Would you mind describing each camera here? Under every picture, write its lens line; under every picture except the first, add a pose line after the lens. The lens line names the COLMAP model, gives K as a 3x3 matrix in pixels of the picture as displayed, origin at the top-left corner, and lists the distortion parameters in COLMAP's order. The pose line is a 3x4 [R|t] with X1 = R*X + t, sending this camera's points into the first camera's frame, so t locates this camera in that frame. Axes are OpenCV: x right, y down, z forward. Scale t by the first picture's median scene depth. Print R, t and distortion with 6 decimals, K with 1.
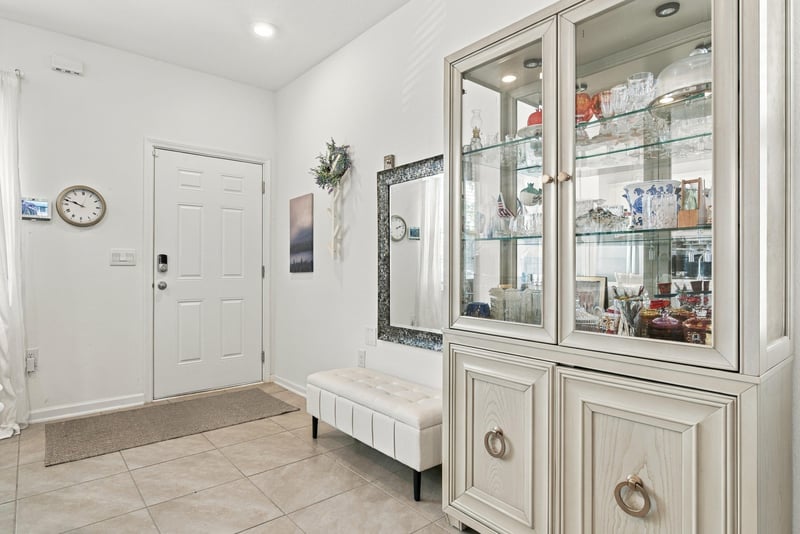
lens RADIAL K [[446.7, 0, 397.8], [0, 446.7, 265.4], [0, 0, 1]] dist [-0.005099, 0.001469]
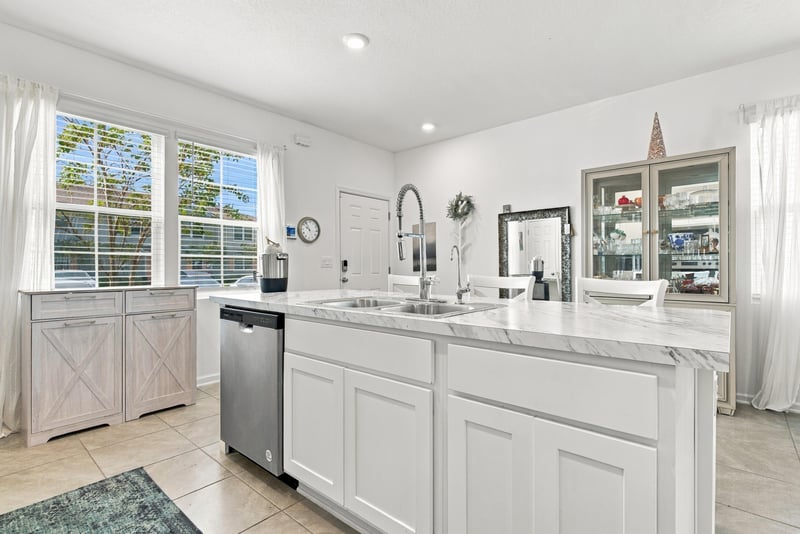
lens RADIAL K [[390.6, 0, 397.7], [0, 390.6, 272.1], [0, 0, 1]] dist [-0.001308, -0.000054]
pose [[0.989952, -0.002071, 0.141387, -0.589462], [0.000693, 0.999952, 0.009791, 0.004800], [-0.141400, -0.009594, 0.989906, -0.422246]]
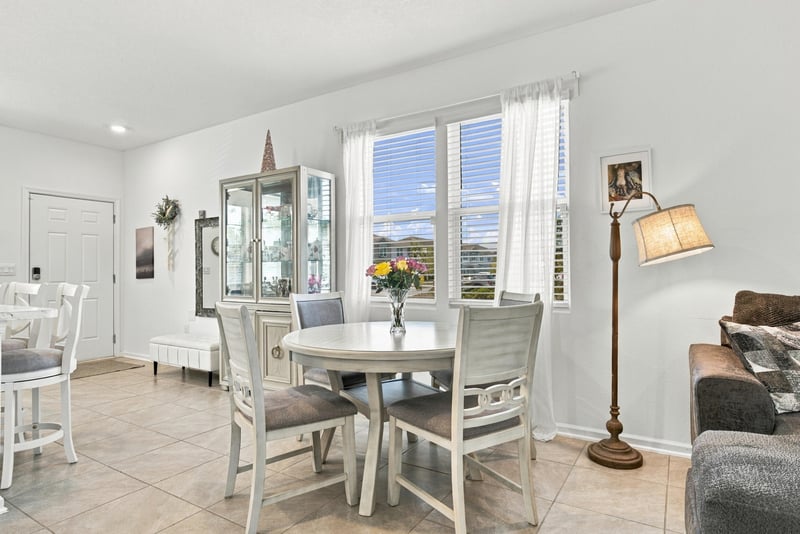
lens RADIAL K [[446.7, 0, 399.3], [0, 446.7, 267.0], [0, 0, 1]] dist [-0.005099, 0.001469]
pose [[0.950930, -0.006103, 0.309345, 0.153371], [0.009417, 0.999913, -0.009220, -0.001753], [-0.309262, 0.011680, 0.950905, -0.793941]]
